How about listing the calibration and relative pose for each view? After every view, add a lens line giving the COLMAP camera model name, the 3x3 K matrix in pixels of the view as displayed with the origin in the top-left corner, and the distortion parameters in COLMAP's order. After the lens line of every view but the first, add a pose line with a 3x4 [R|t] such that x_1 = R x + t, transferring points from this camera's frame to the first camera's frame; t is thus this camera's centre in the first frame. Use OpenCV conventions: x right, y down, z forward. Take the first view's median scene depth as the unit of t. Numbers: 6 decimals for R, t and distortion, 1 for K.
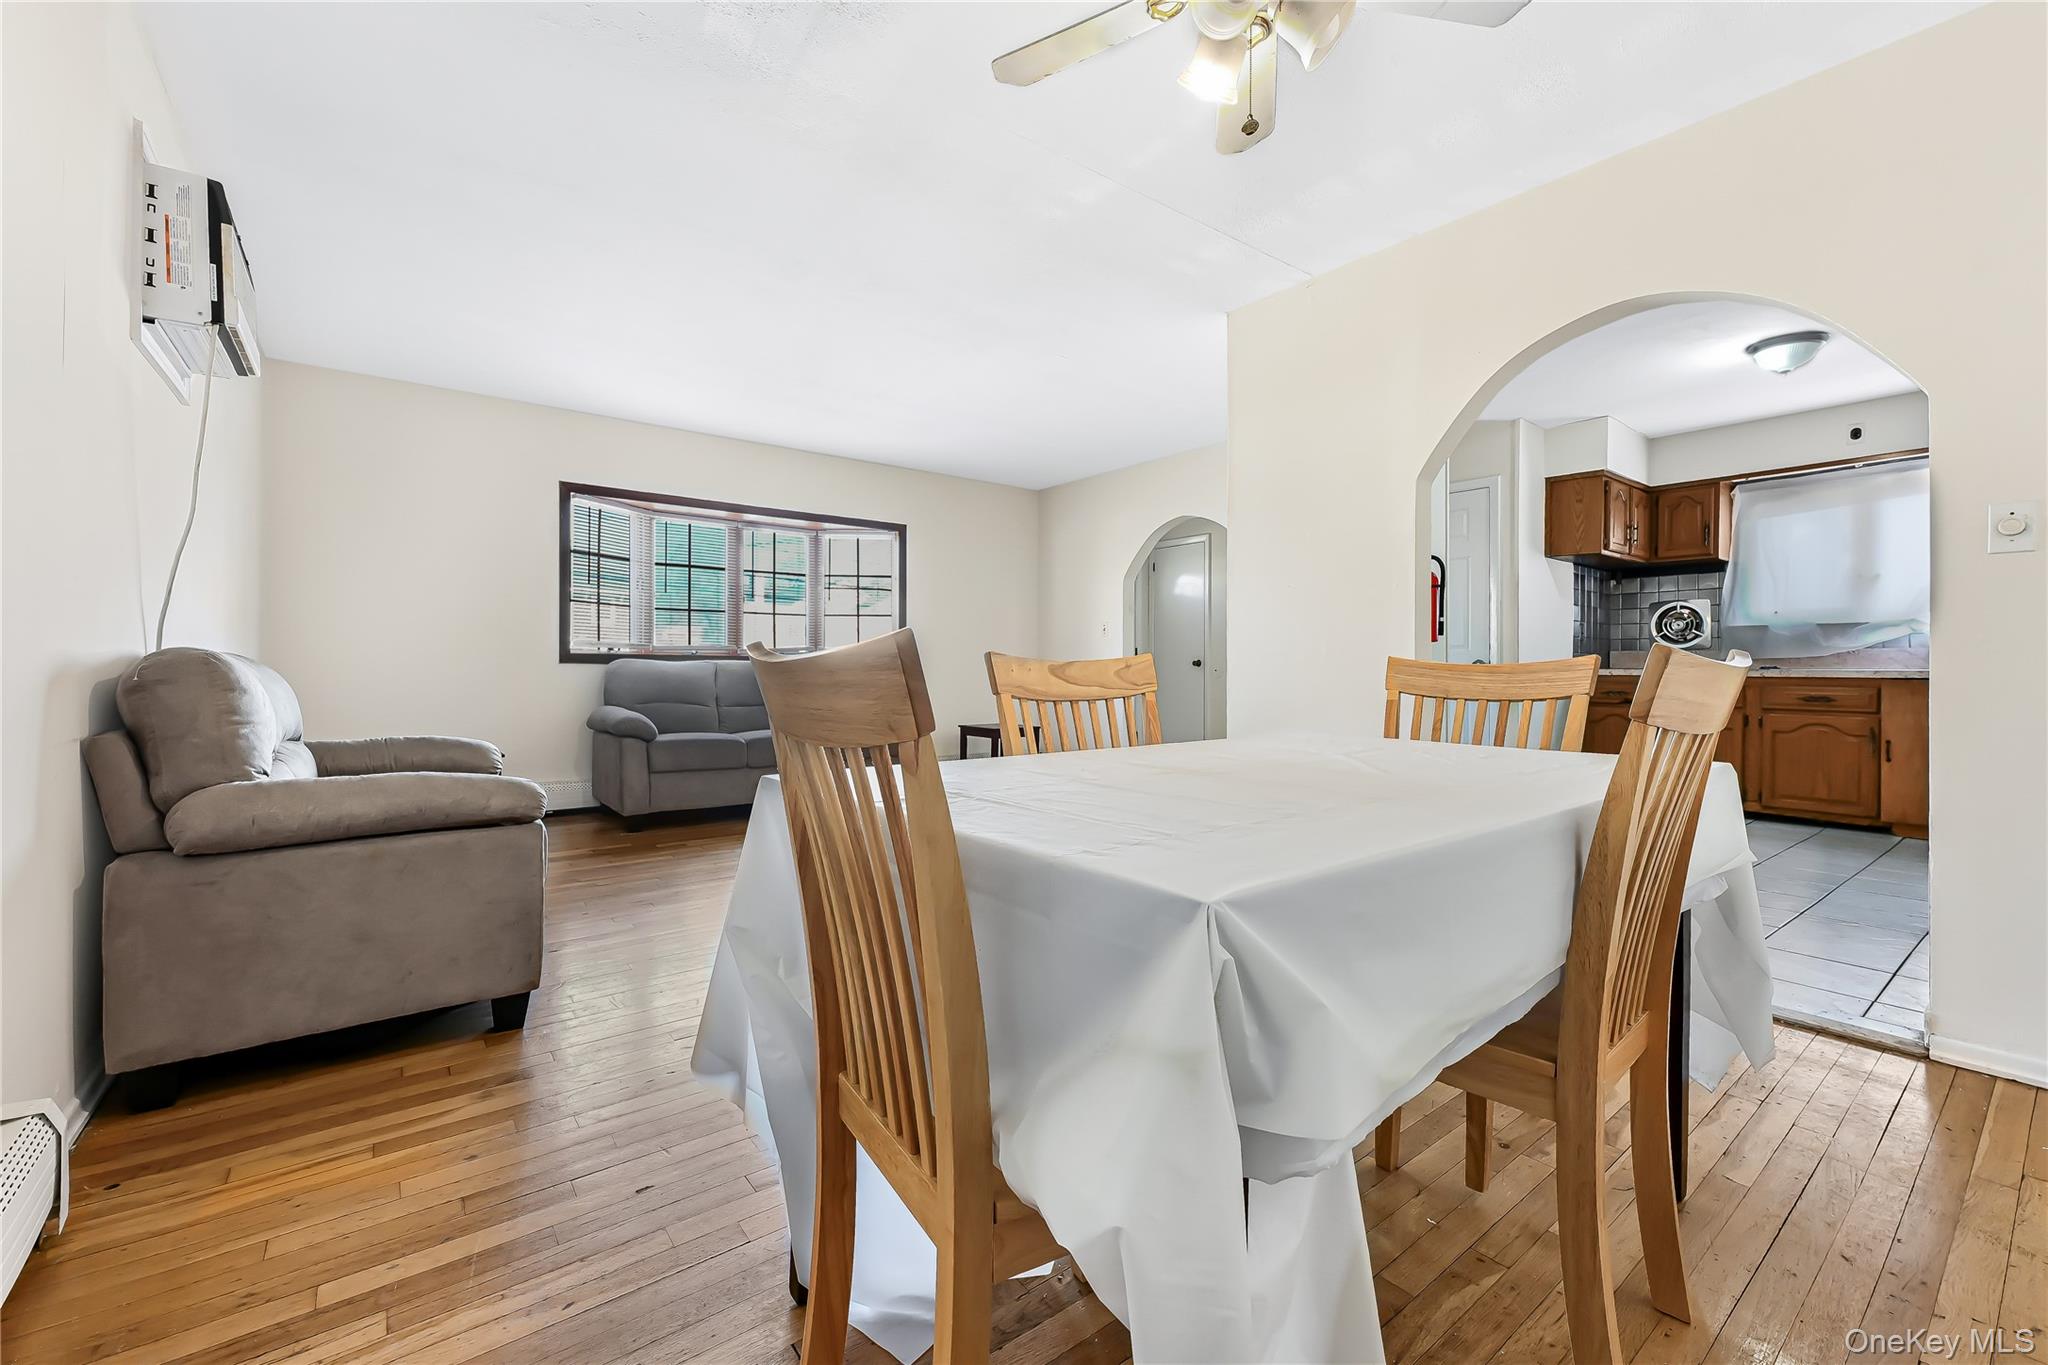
lens RADIAL K [[828.4, 0, 993.1], [0, 828.4, 661.7], [0, 0, 1]] dist [0.000273, -0.000590]
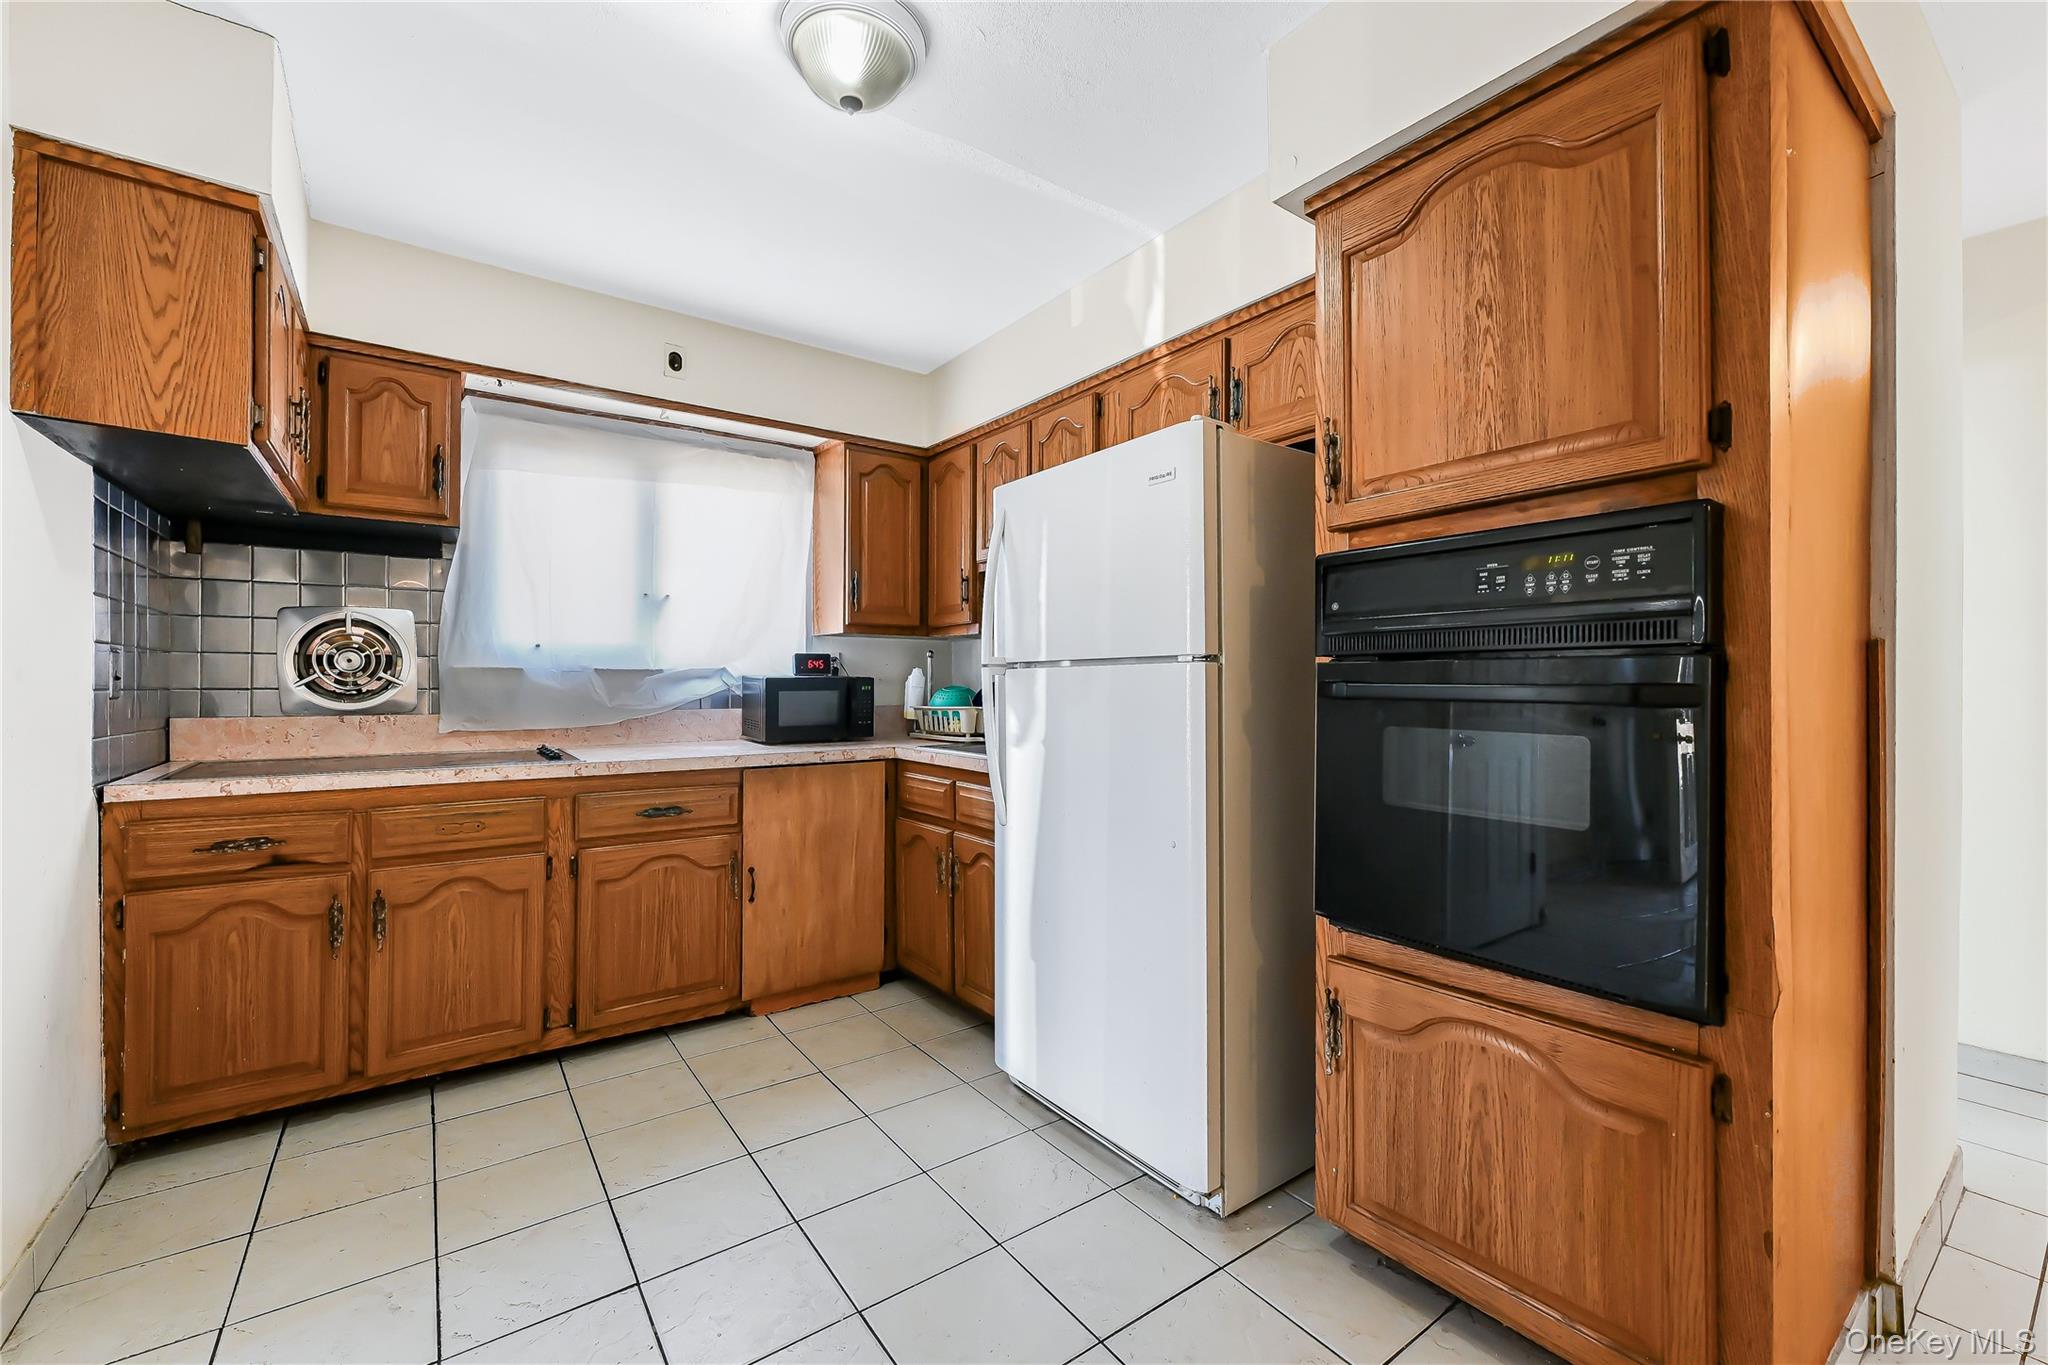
lens RADIAL K [[828.4, 0, 1033.6], [0, 828.4, 685.7], [0, 0, 1]] dist [0.000273, -0.000590]
pose [[-0.007884, -0.011878, 0.999898, 0.378395], [-0.006043, 0.999912, 0.011830, -0.039633], [-0.999951, -0.005949, -0.007955, 0.647588]]
